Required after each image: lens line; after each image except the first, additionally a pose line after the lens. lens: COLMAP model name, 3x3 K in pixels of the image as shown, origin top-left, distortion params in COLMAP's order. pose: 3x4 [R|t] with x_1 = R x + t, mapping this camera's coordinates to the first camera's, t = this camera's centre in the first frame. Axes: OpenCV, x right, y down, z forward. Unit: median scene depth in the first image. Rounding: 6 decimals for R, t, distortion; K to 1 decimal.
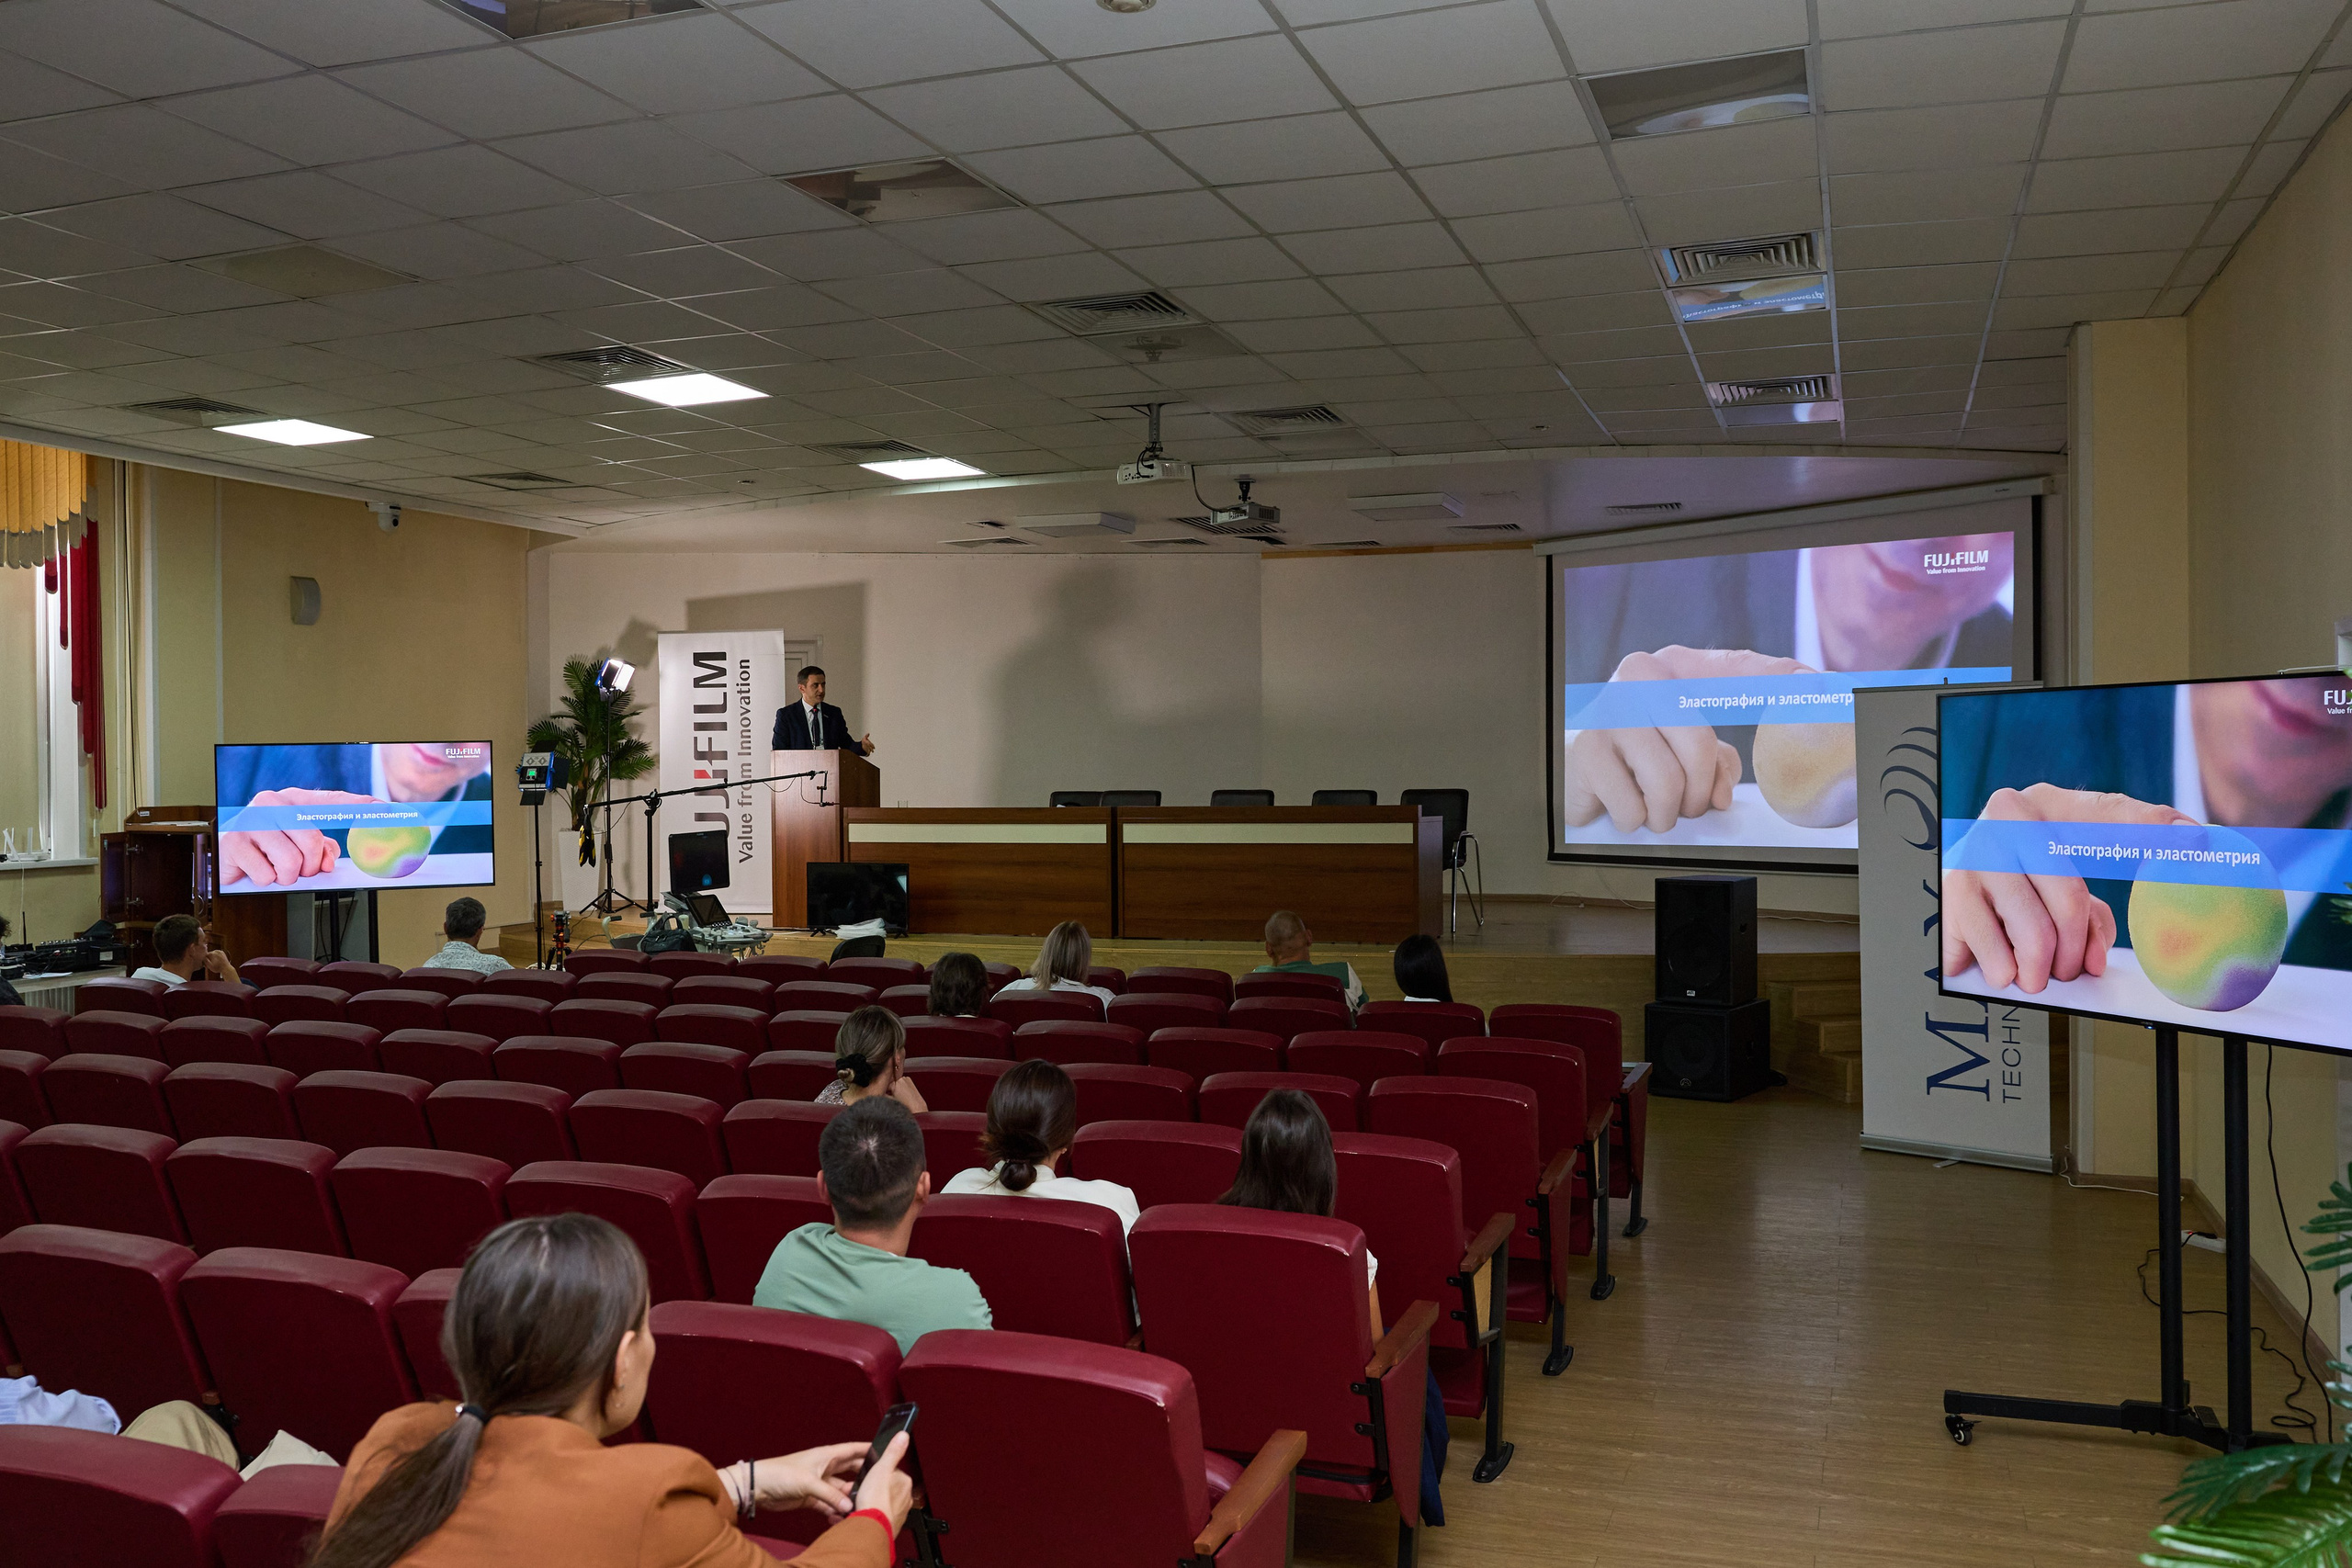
lens RADIAL K [[1890.3, 0, 1176.0], [0, 1890.3, 784.0], [0, 0, 1]] dist [-0.014364, -0.004366]
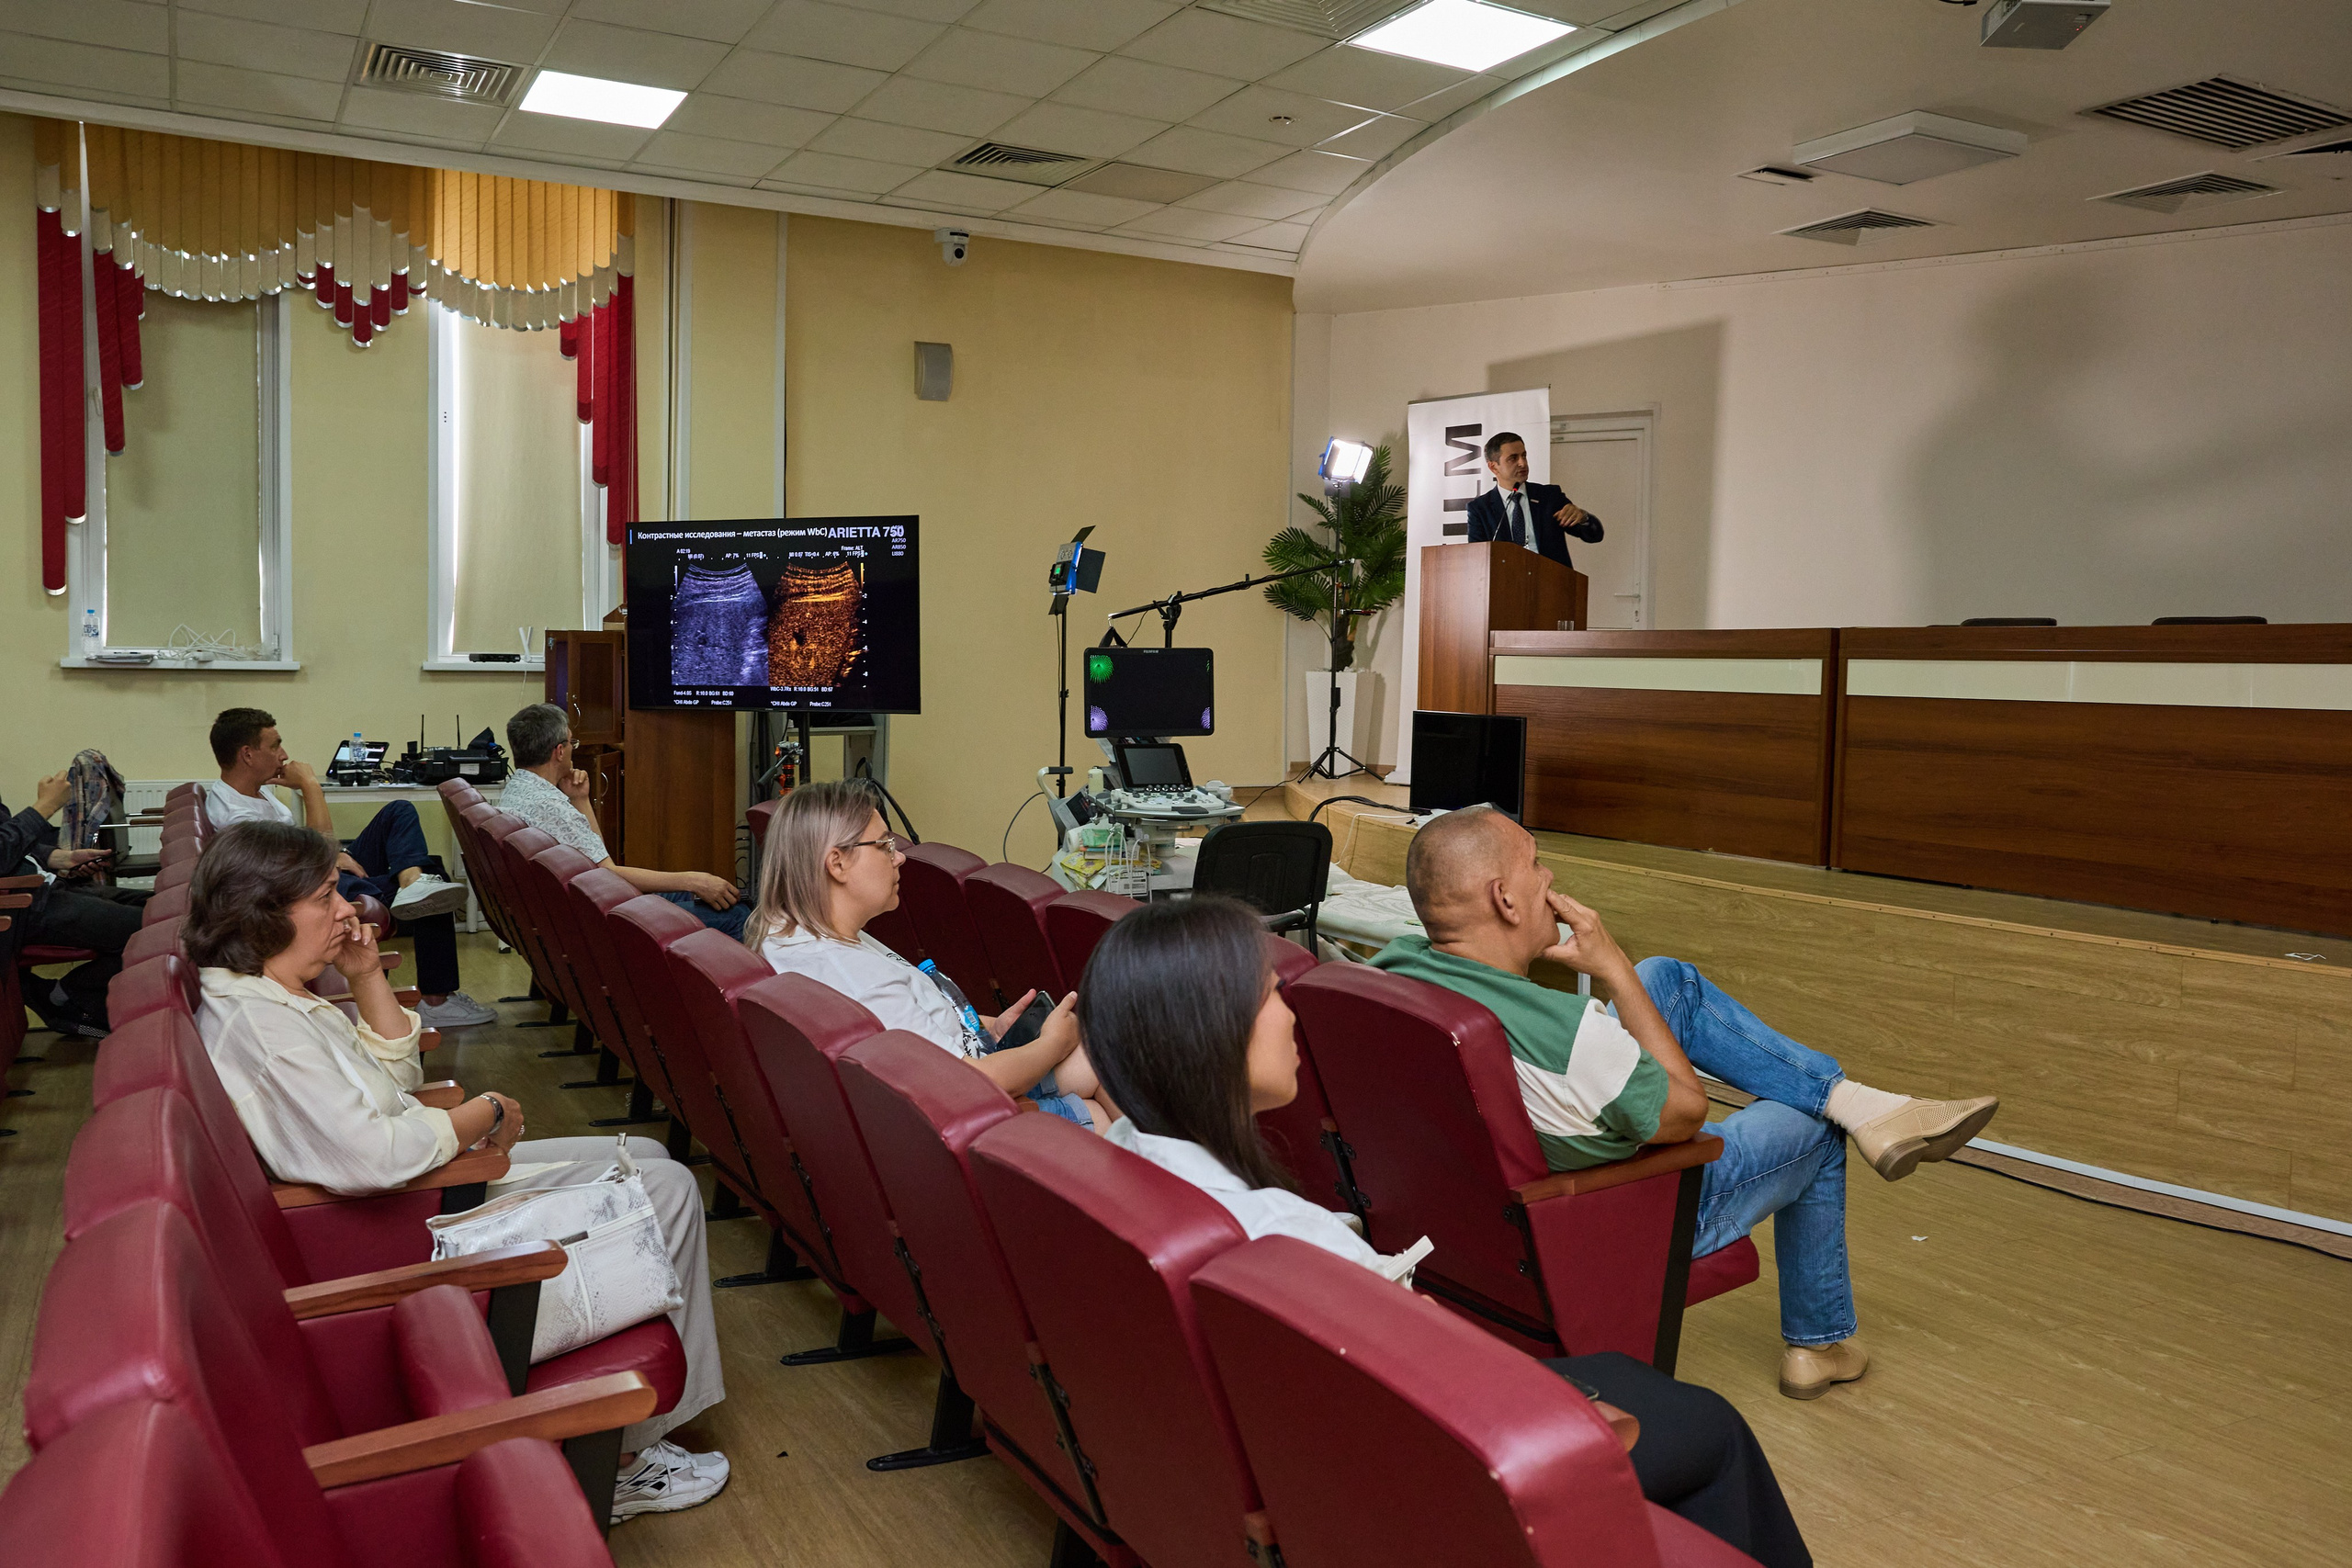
lens RADIAL K [[1890.3, 0, 1176.0], [0, 1890.3, 784.0], [0, 0, 1]] dist [-0.014364, -0.004366]
pose [[0.759954, 0.066298, -0.646587, 0.176773], [-0.029504, 0.997278, 0.067580, 0.025536], [0.649307, -0.032281, 0.759841, 0.456427]]
